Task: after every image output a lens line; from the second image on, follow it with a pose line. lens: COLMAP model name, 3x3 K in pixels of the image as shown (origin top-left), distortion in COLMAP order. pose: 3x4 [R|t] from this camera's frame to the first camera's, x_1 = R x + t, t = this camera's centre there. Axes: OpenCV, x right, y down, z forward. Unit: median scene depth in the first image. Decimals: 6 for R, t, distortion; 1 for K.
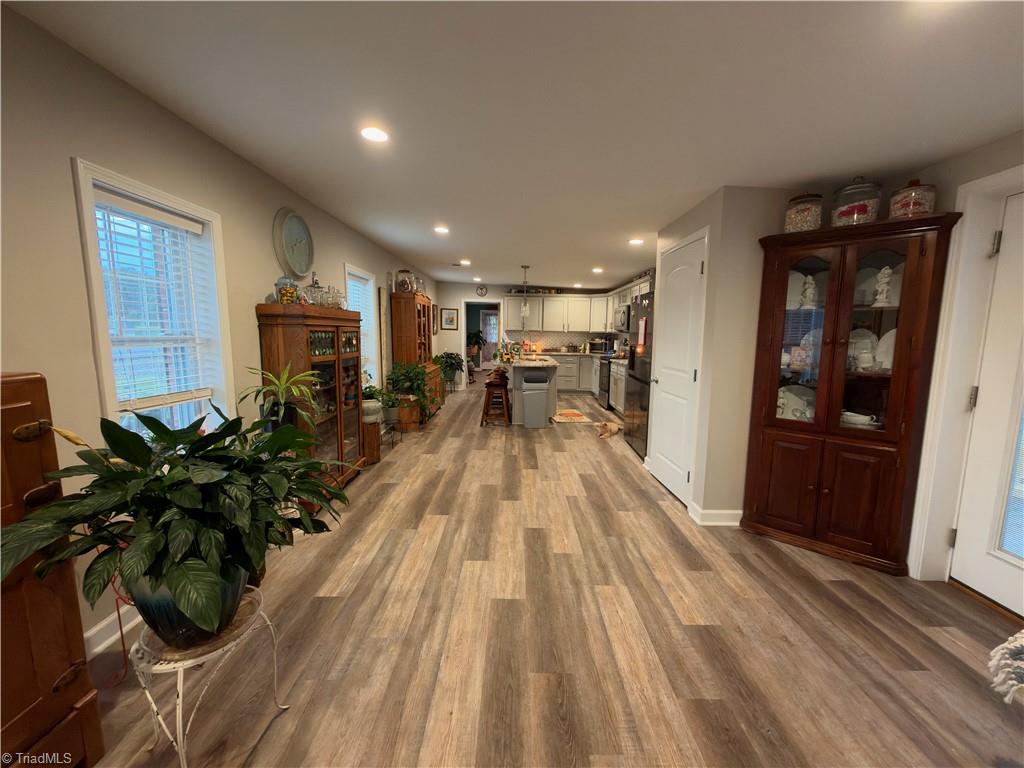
lens RADIAL K [[408.5, 0, 512.7], [0, 408.5, 386.4], [0, 0, 1]] dist [-0.002982, -0.000065]
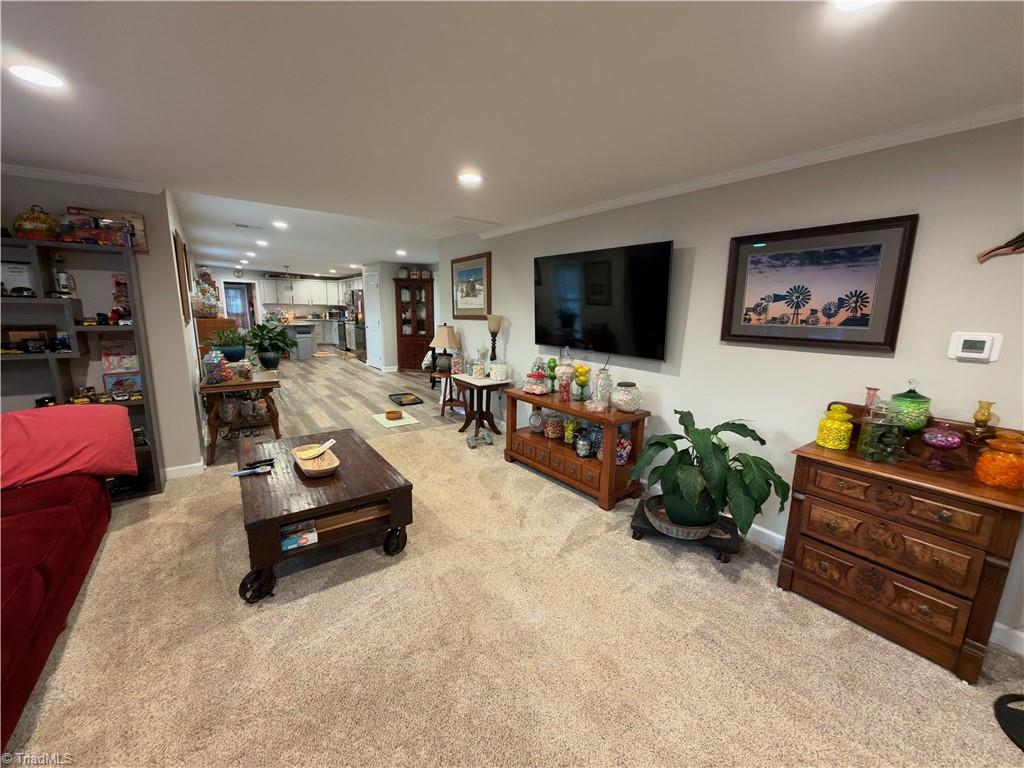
lens RADIAL K [[408.5, 0, 511.5], [0, 408.5, 384.5], [0, 0, 1]] dist [-0.002982, -0.000065]
pose [[0.803573, -0.106257, 0.585645, -0.253494], [0.067484, 0.993856, 0.087724, 0.102558], [-0.591369, -0.030971, 0.805806, -0.892194]]
